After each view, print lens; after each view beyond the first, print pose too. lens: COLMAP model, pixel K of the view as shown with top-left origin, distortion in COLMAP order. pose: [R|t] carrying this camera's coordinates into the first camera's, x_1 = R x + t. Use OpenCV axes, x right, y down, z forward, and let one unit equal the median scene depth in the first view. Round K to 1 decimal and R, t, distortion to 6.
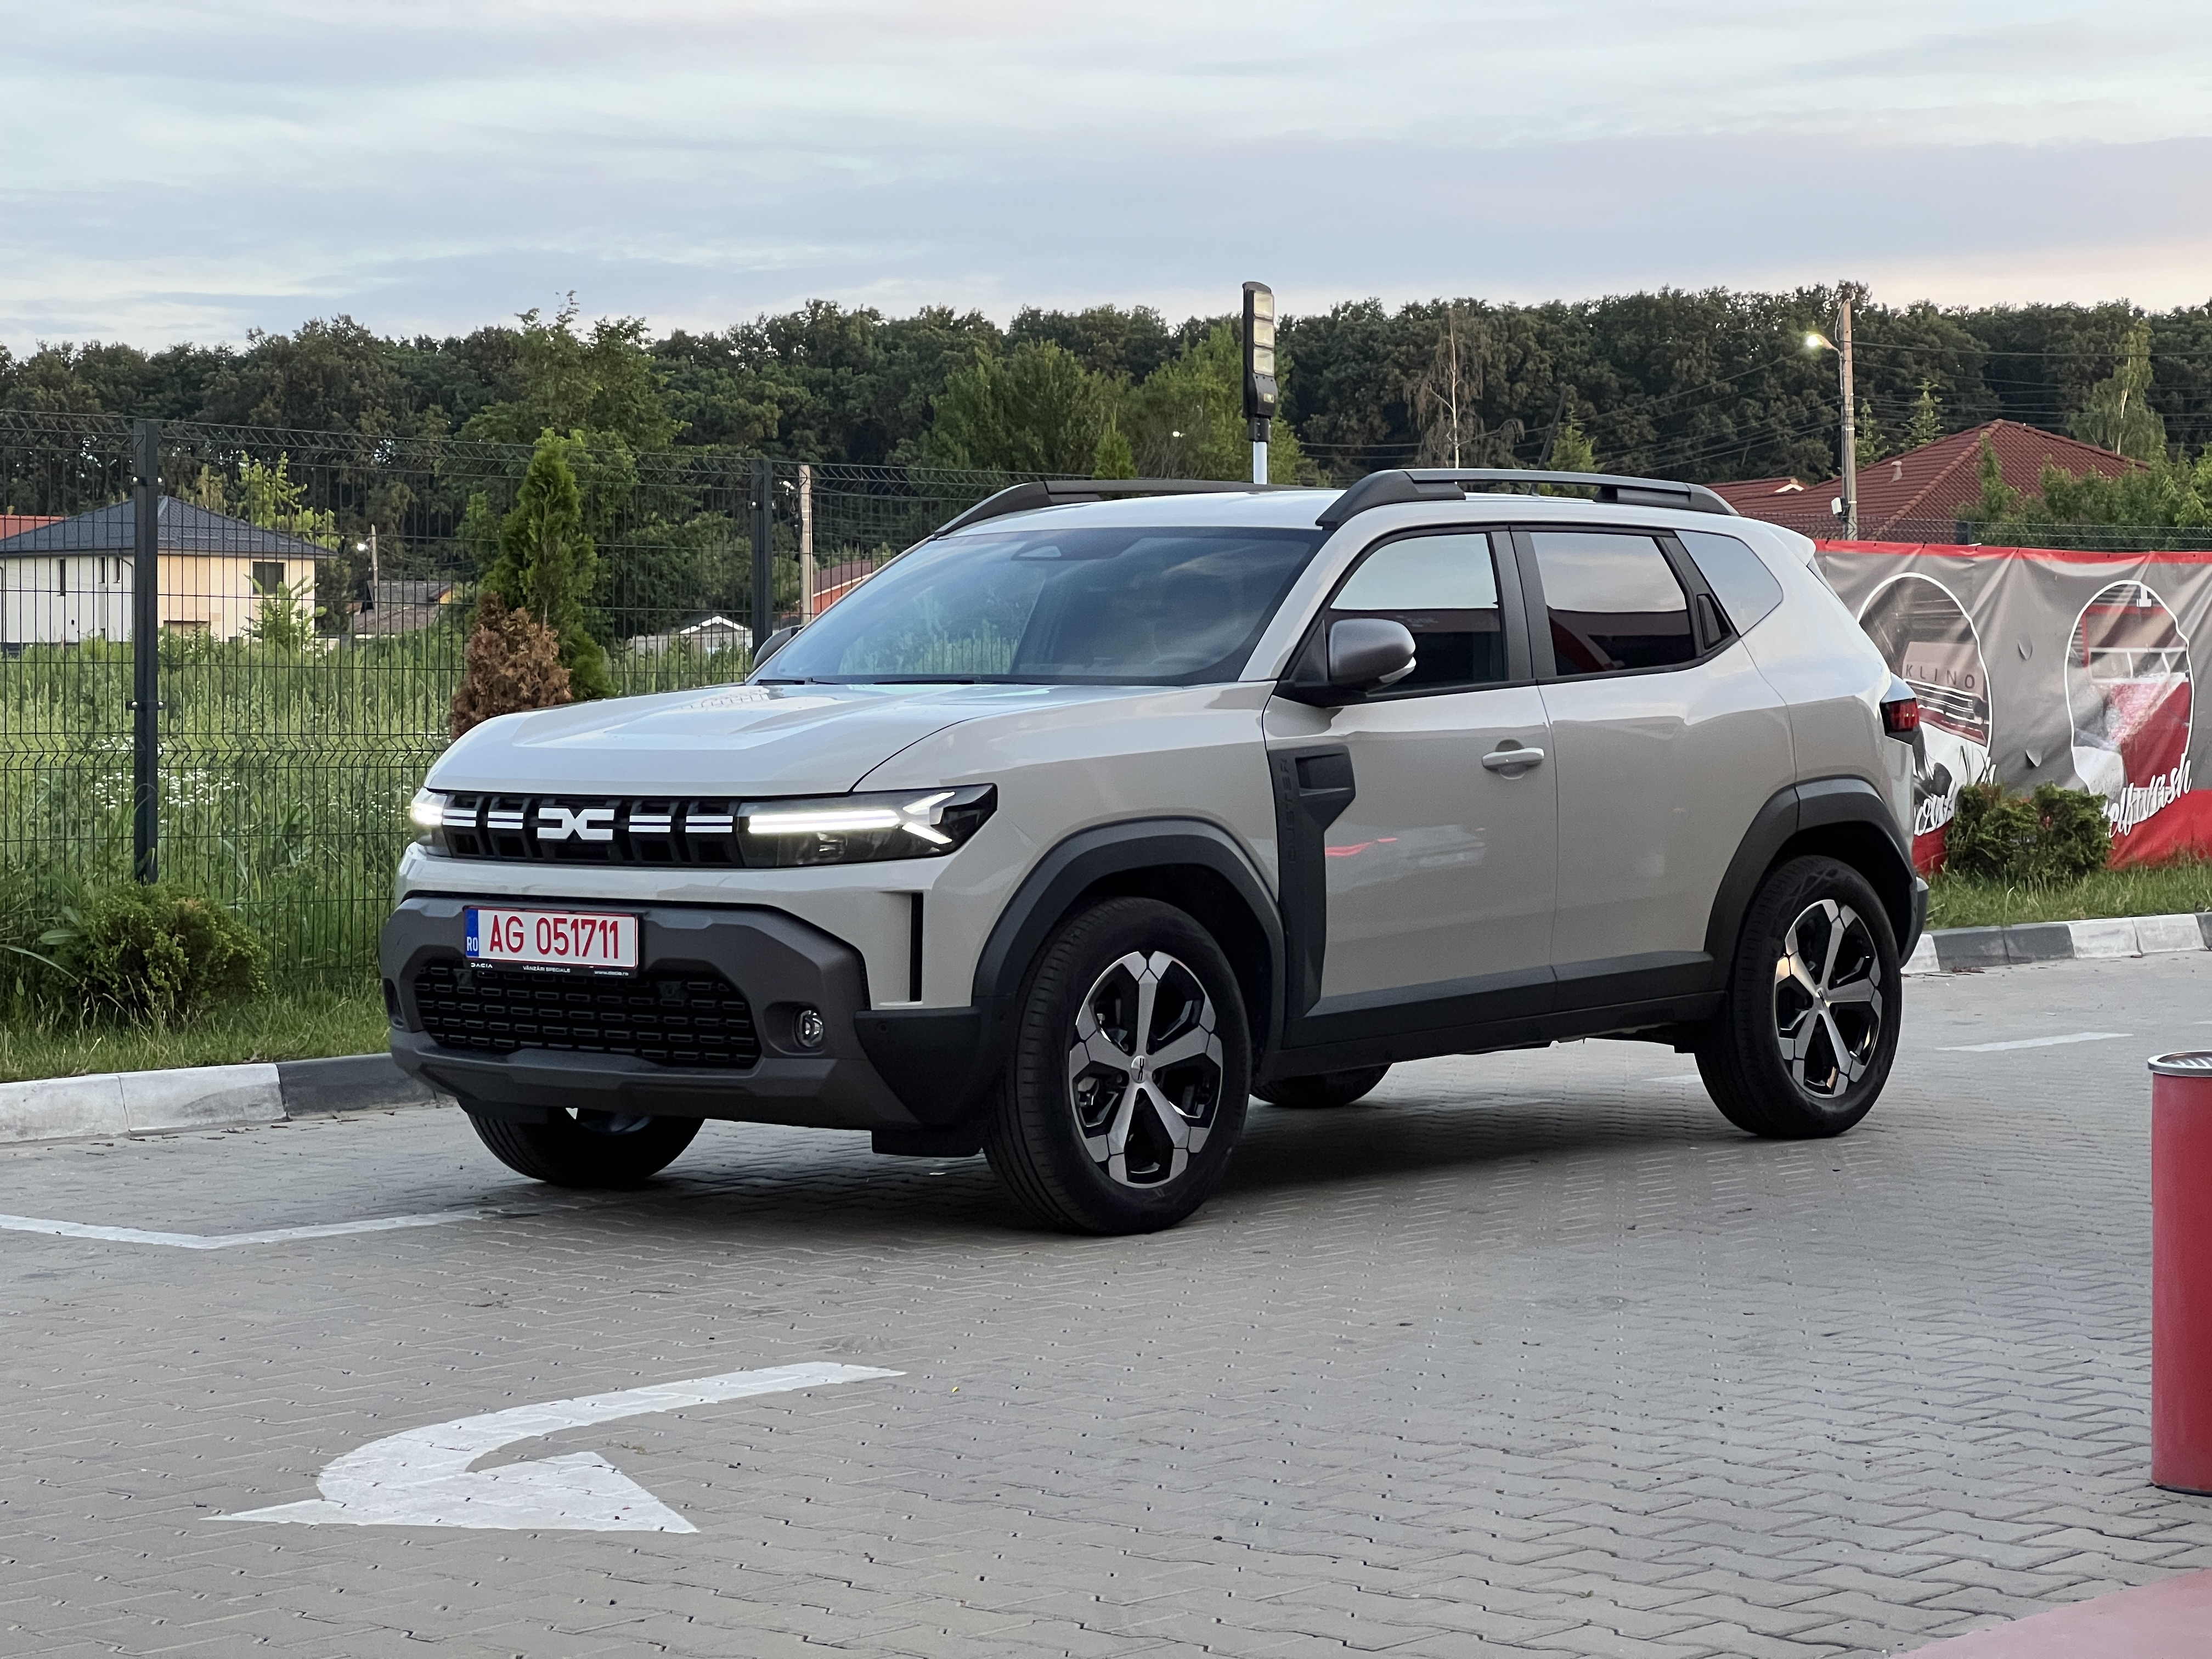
lens RADIAL K [[5002.5, 0, 1110.4], [0, 5002.5, 829.4], [0, 0, 1]] dist [0.206436, 0.000000]
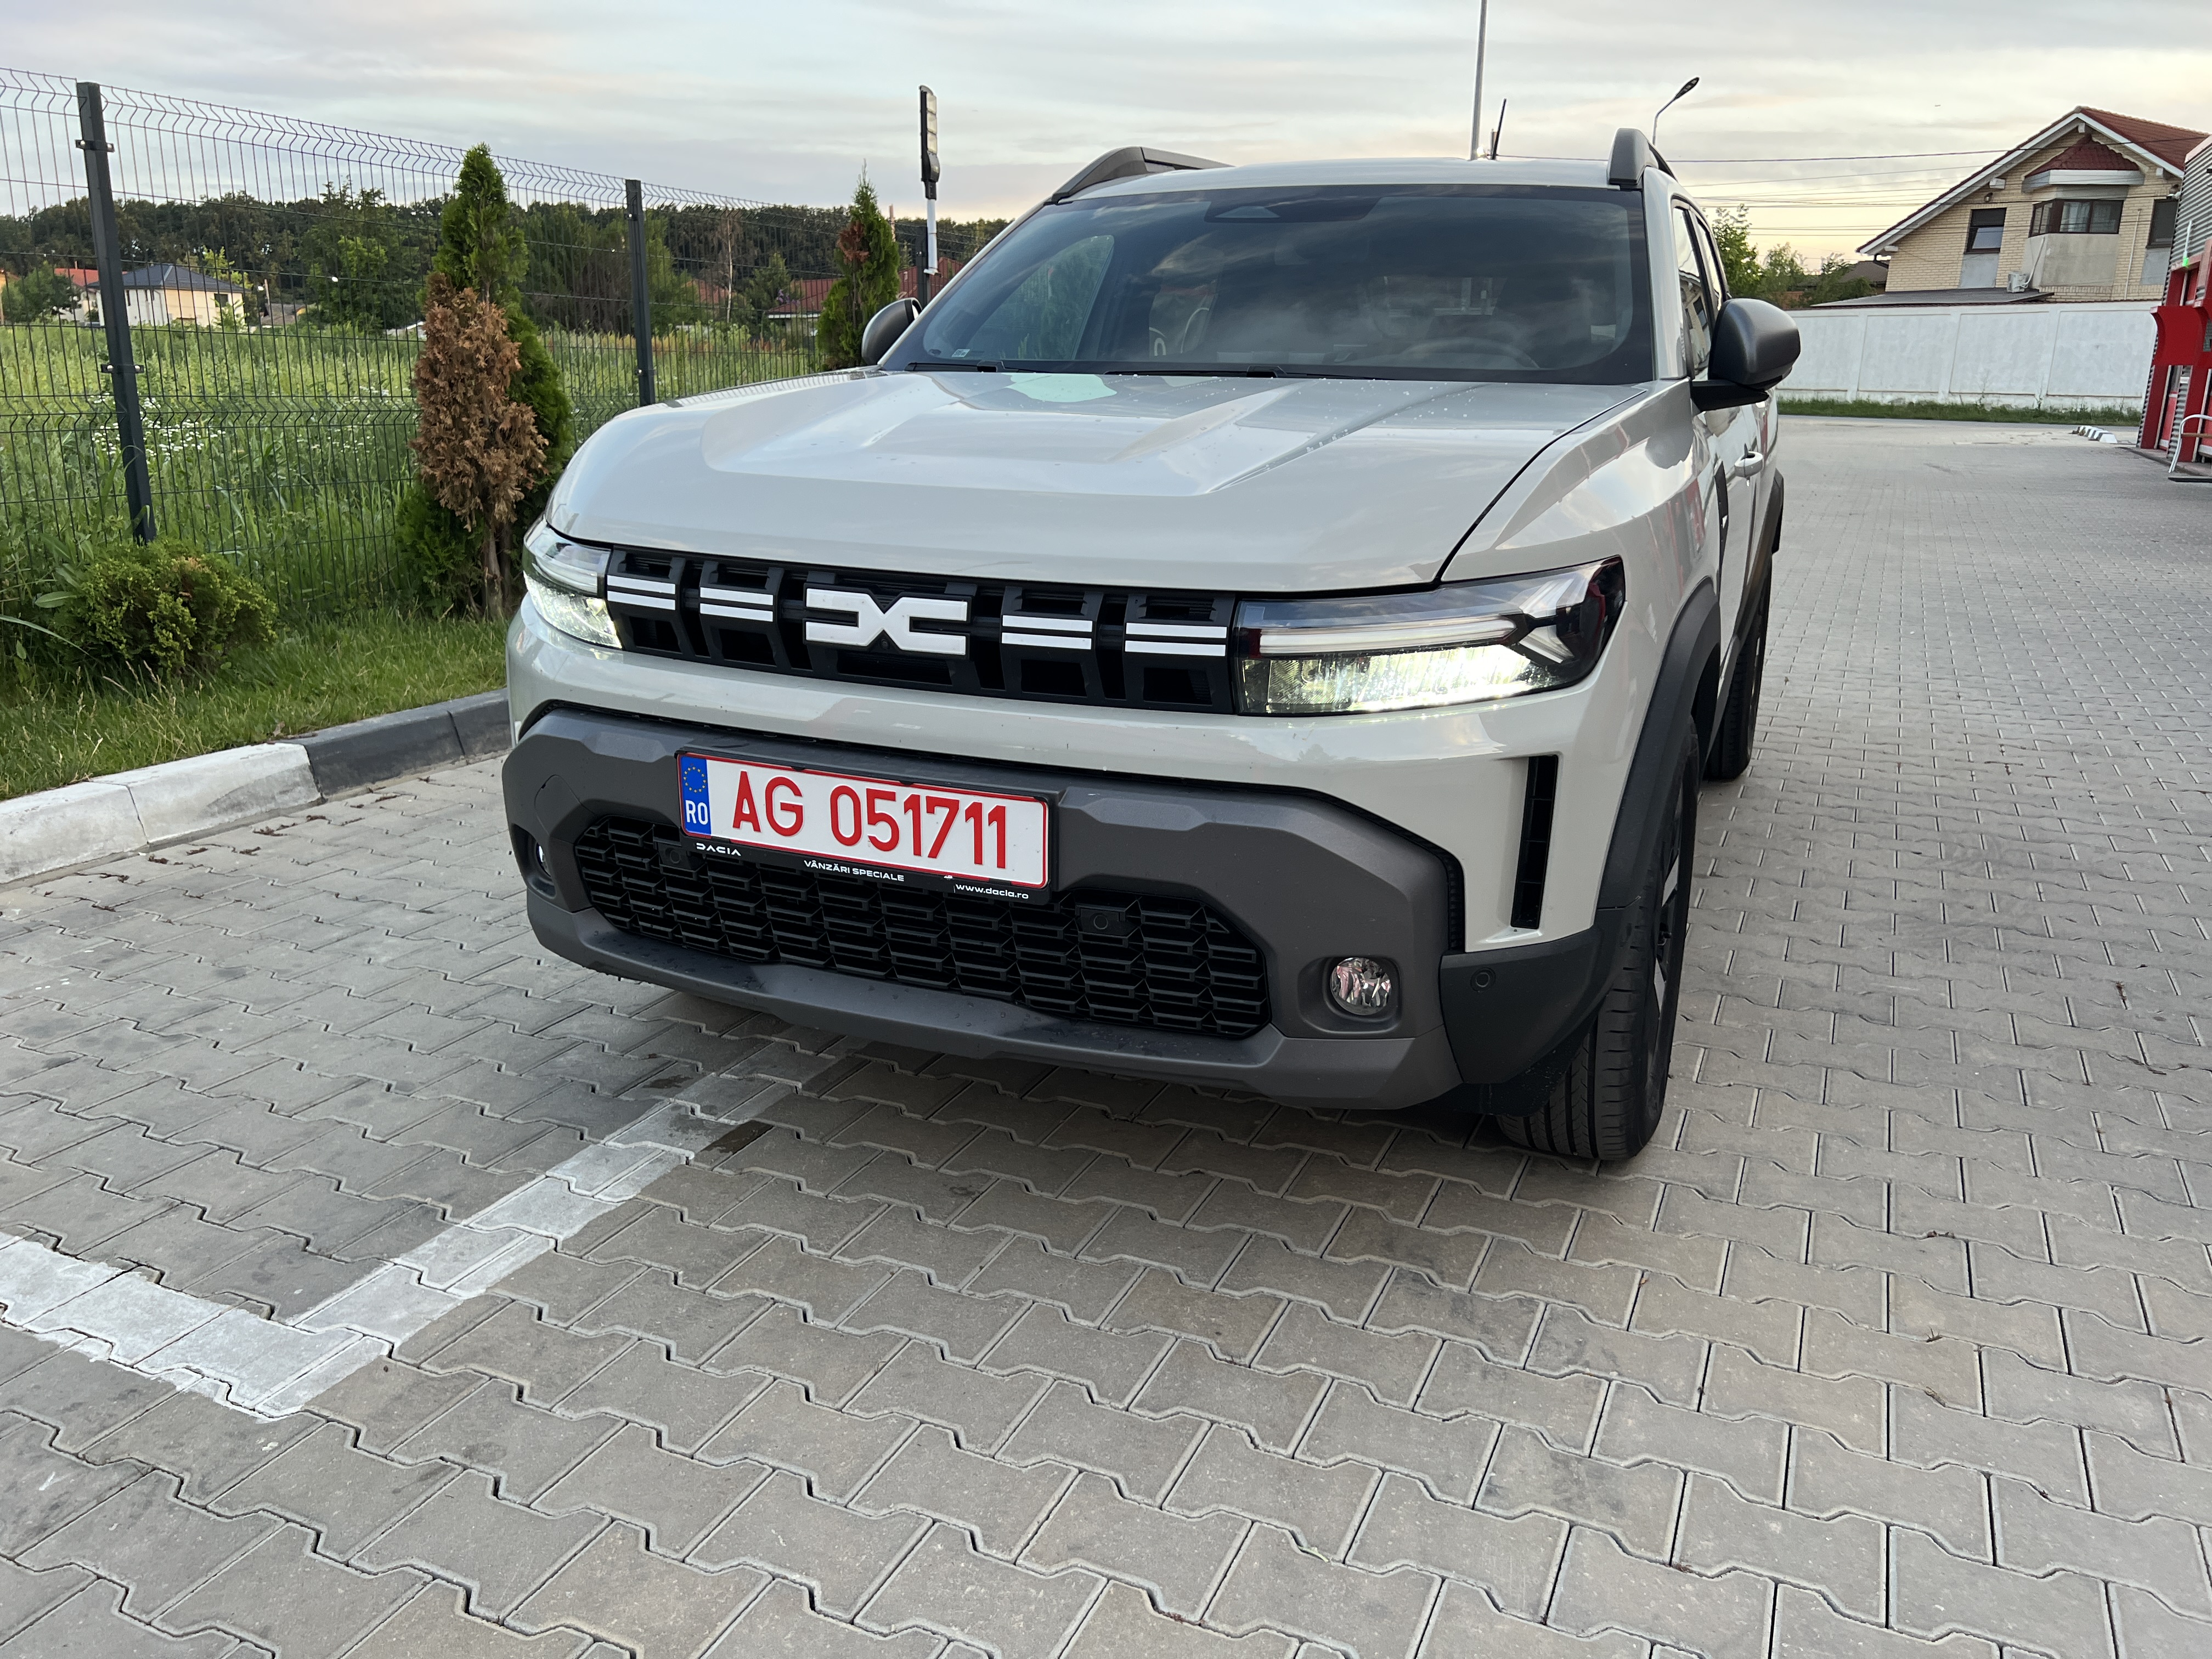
lens RADIAL K [[1695.4, 0, 1142.3], [0, 1695.4, 845.3], [0, 0, 1]] dist [0.044868, -0.054391]
pose [[0.952489, -0.067699, 0.296954, -0.113184], [-0.007698, 0.969322, 0.245673, -0.020179], [-0.304476, -0.236287, 0.922747, 0.653432]]
